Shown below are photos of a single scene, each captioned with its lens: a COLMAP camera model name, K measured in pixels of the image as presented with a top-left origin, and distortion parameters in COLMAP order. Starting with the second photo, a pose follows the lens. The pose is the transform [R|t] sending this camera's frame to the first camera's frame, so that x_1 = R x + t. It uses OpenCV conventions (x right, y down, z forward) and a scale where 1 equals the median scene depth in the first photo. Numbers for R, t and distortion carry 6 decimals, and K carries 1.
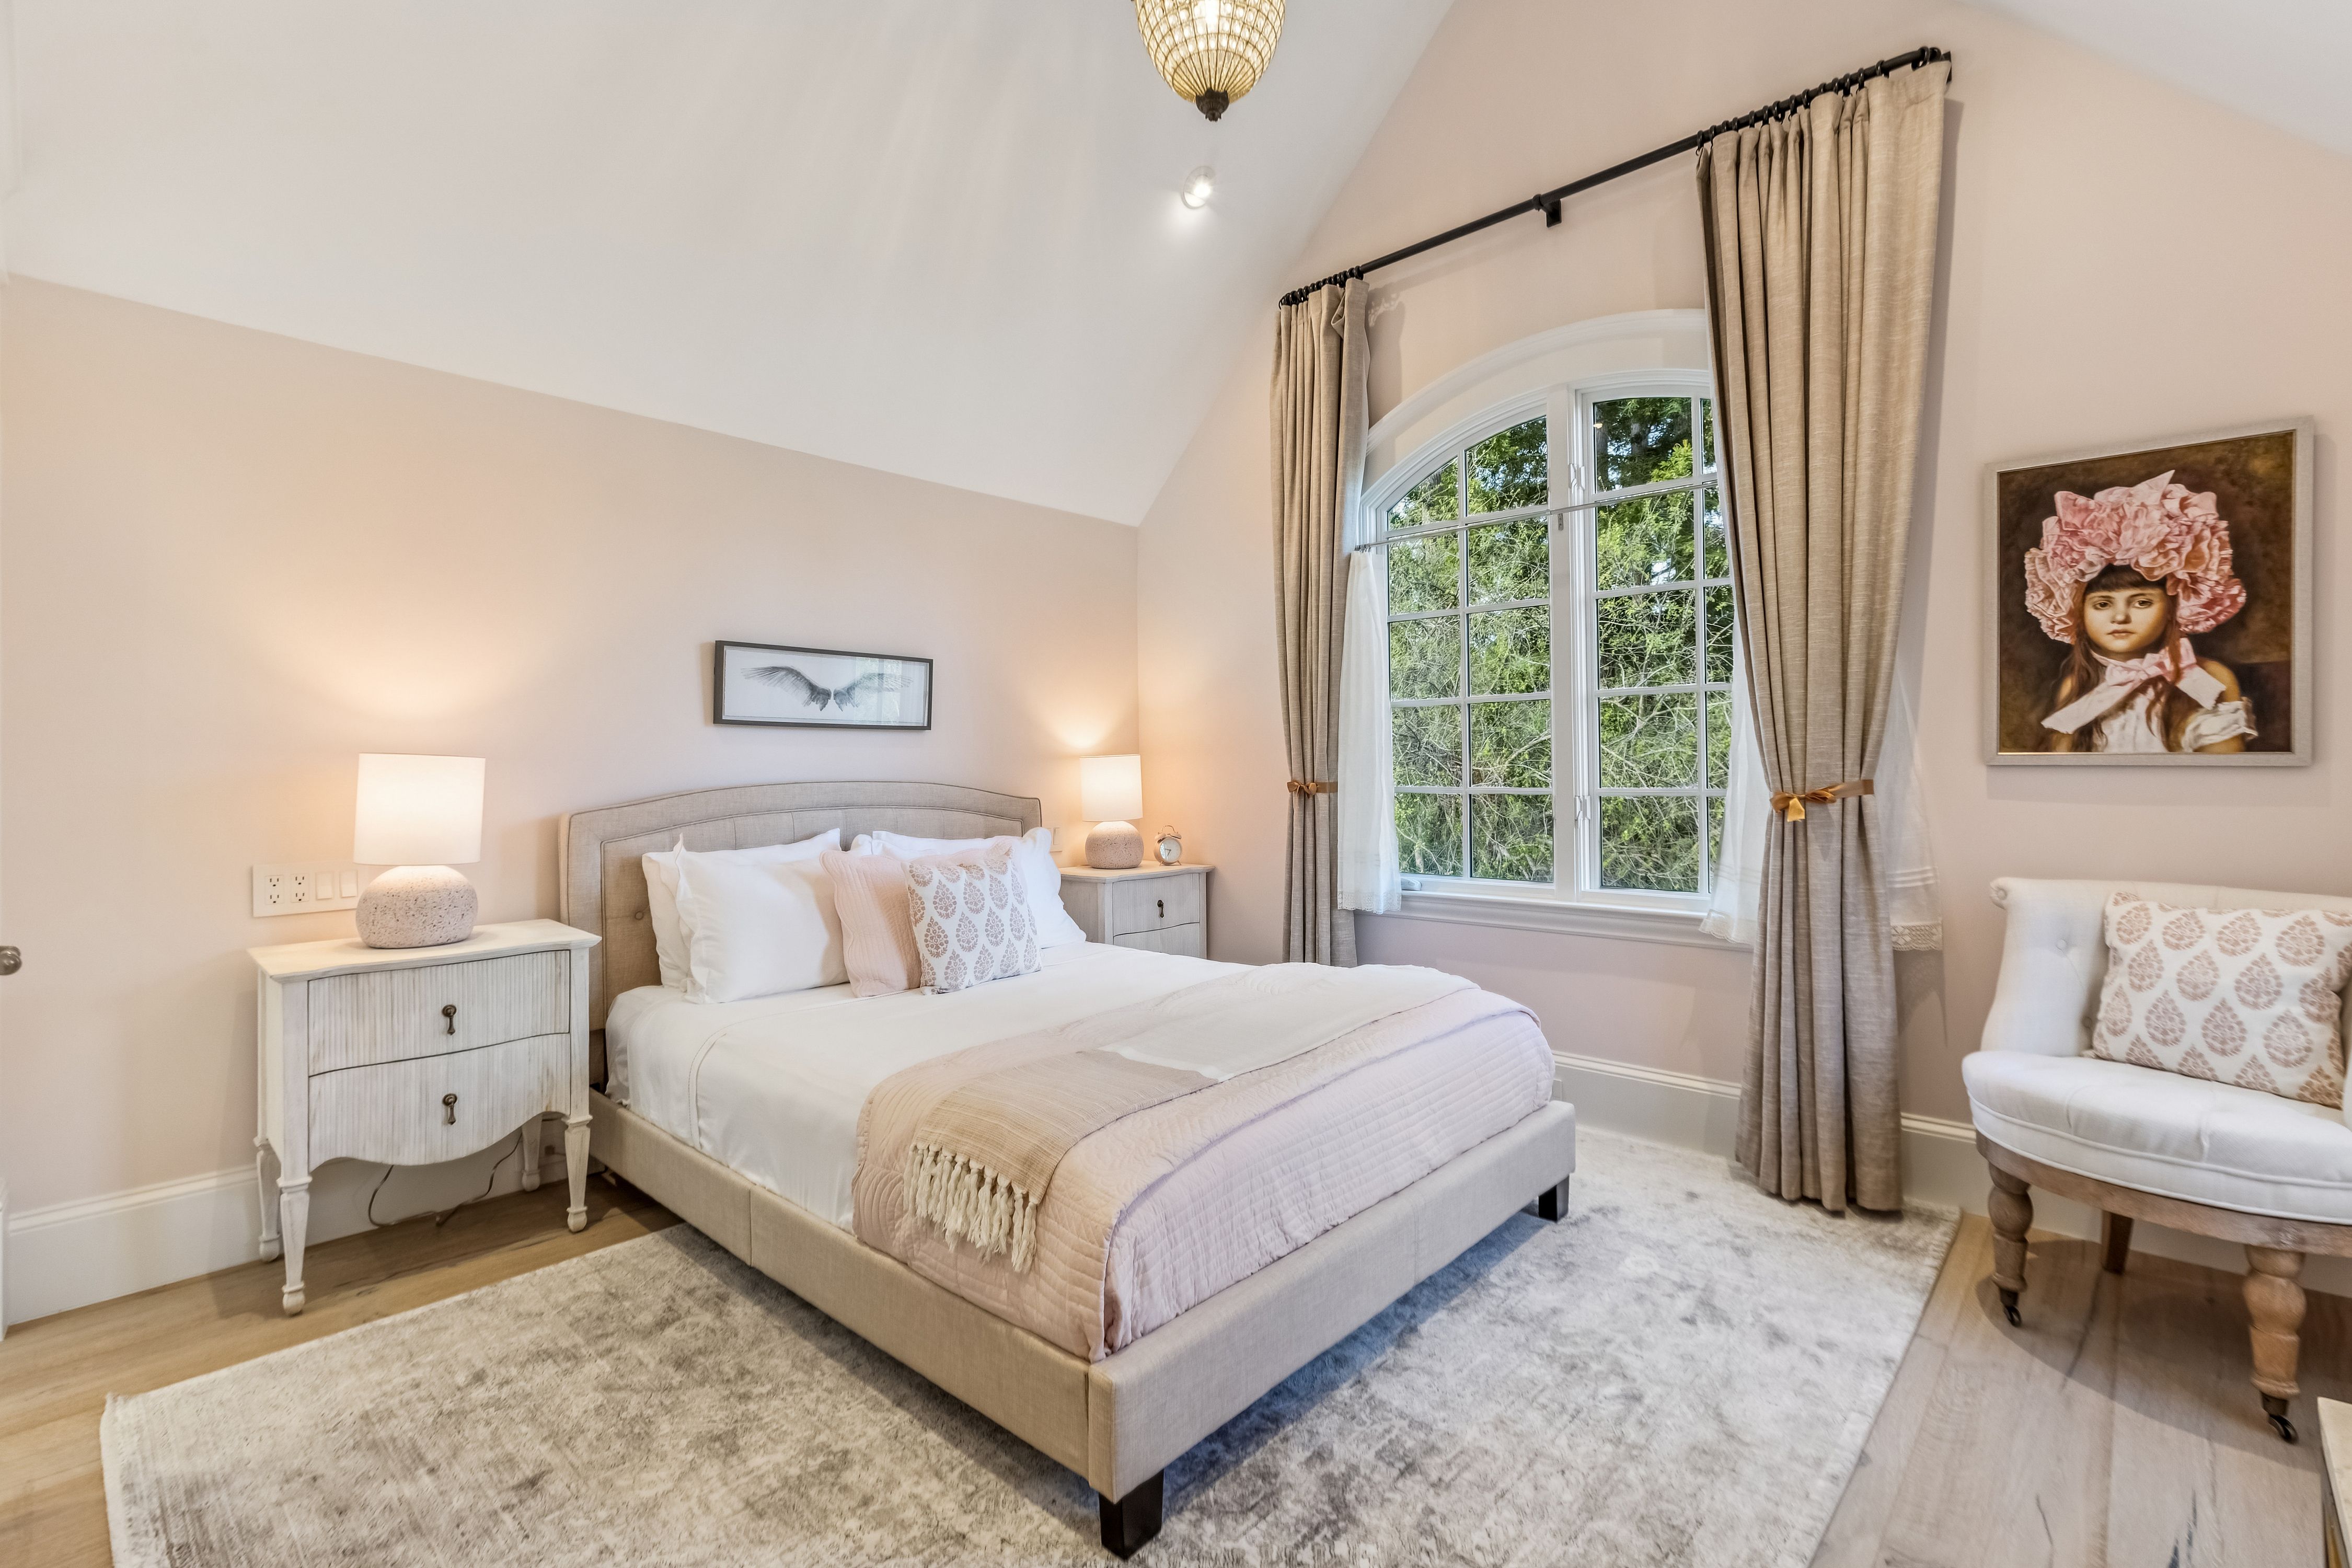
lens RADIAL K [[1067.0, 0, 1181.0], [0, 1067.0, 764.6], [0, 0, 1]] dist [0.000287, -0.001324]
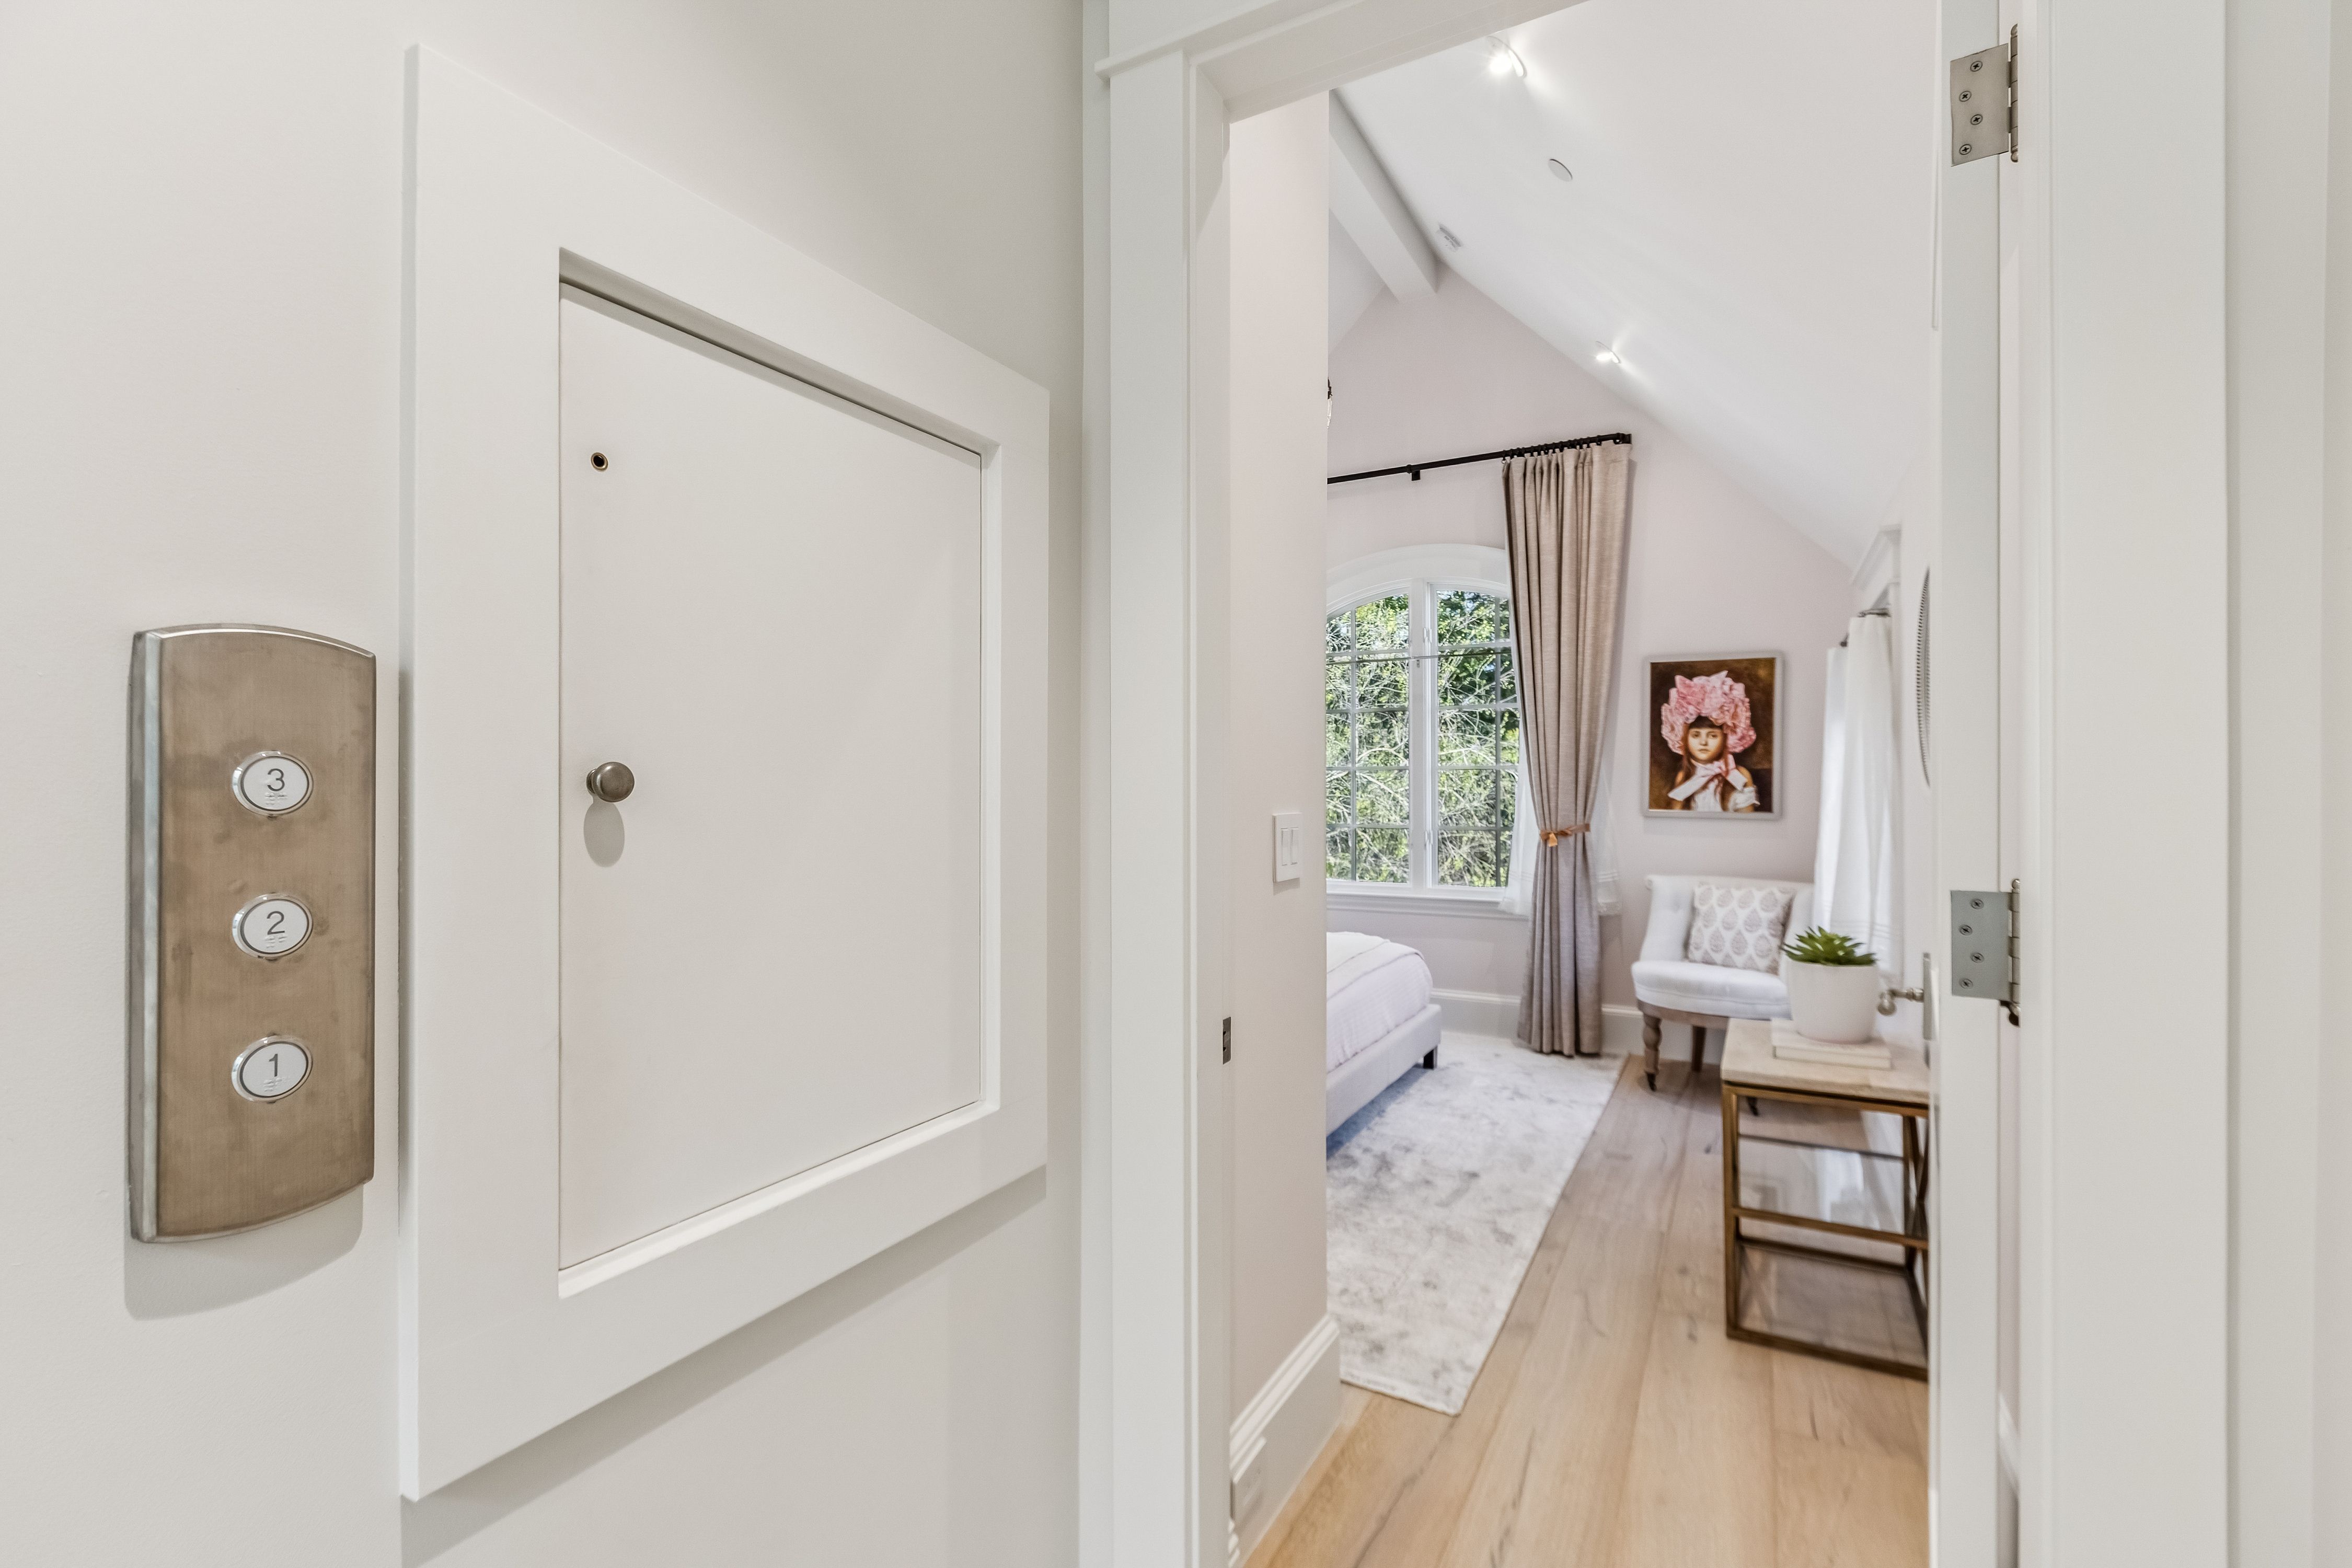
lens RADIAL K [[1067.0, 0, 1169.8], [0, 1067.0, 792.6], [0, 0, 1]] dist [0.000287, -0.001324]
pose [[0.972325, 0.006755, 0.233537, -0.529259], [-0.008639, 0.999938, 0.007046, -0.050163], [-0.233474, -0.008869, 0.972322, -0.676586]]
